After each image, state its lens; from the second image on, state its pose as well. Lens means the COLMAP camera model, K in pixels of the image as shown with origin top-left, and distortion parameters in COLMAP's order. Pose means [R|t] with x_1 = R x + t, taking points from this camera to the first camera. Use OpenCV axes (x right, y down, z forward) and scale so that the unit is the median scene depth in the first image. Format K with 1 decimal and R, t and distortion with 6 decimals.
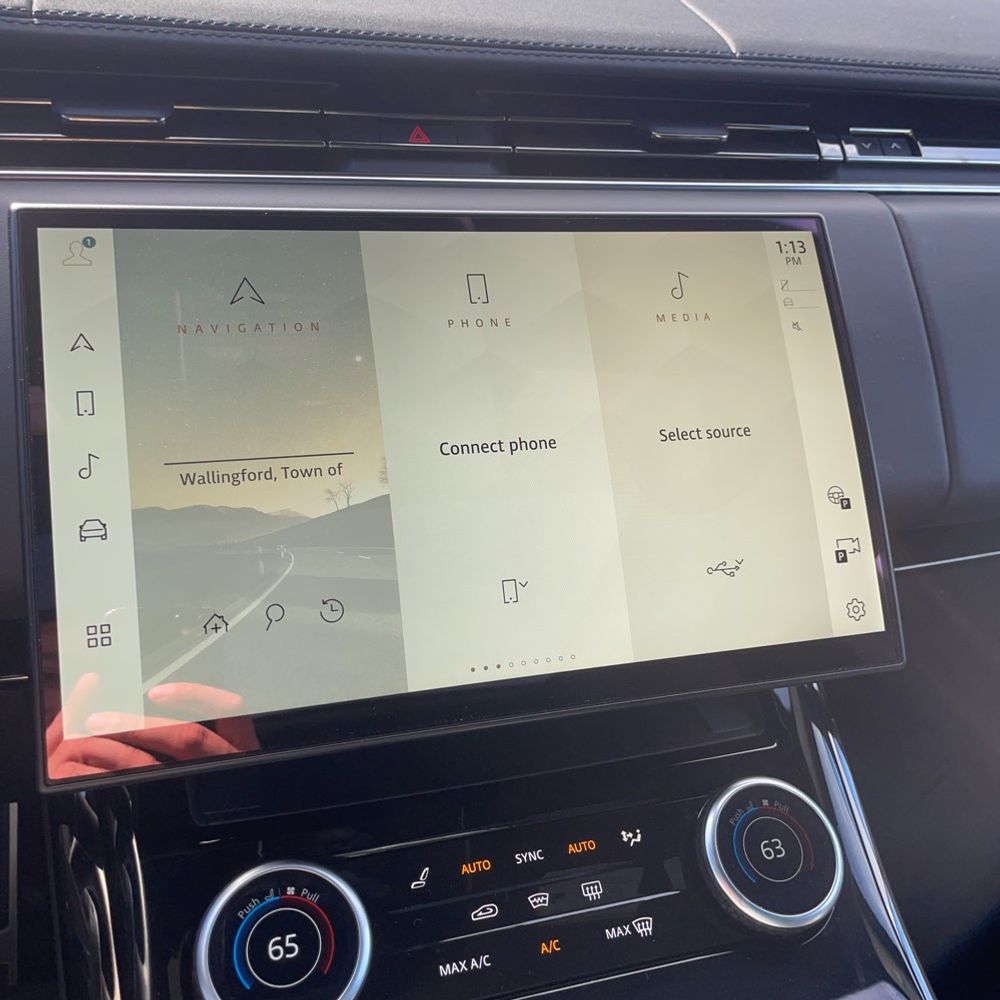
lens RADIAL K [[999.4, 0, 501.8], [0, 999.4, 495.7], [0, 0, 1]] dist [0.079542, -0.118480]
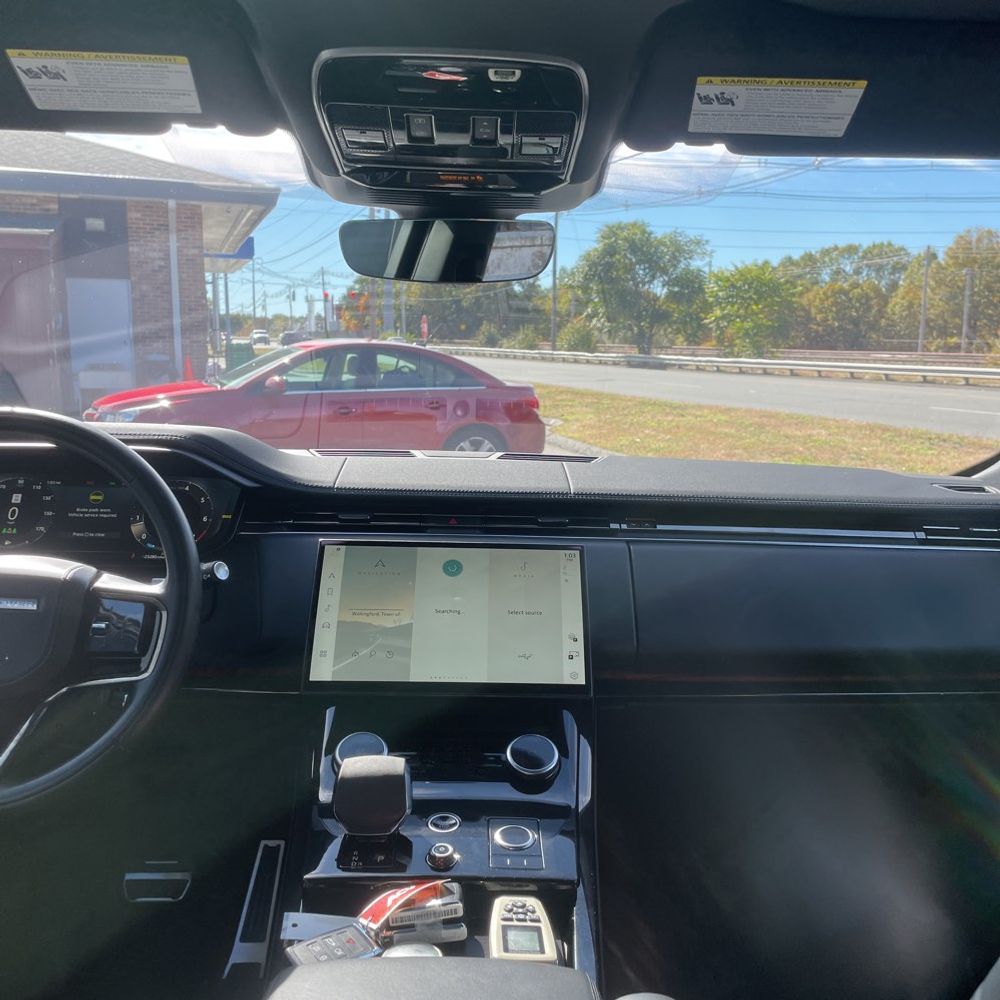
lens RADIAL K [[999.4, 0, 501.8], [0, 999.4, 495.7], [0, 0, 1]] dist [0.079542, -0.118480]
pose [[0.964066, -0.022292, -0.264726, 0.999207], [-0.082082, 0.922722, -0.376625, 0.790873], [0.252665, 0.384820, 0.887735, -1.891460]]
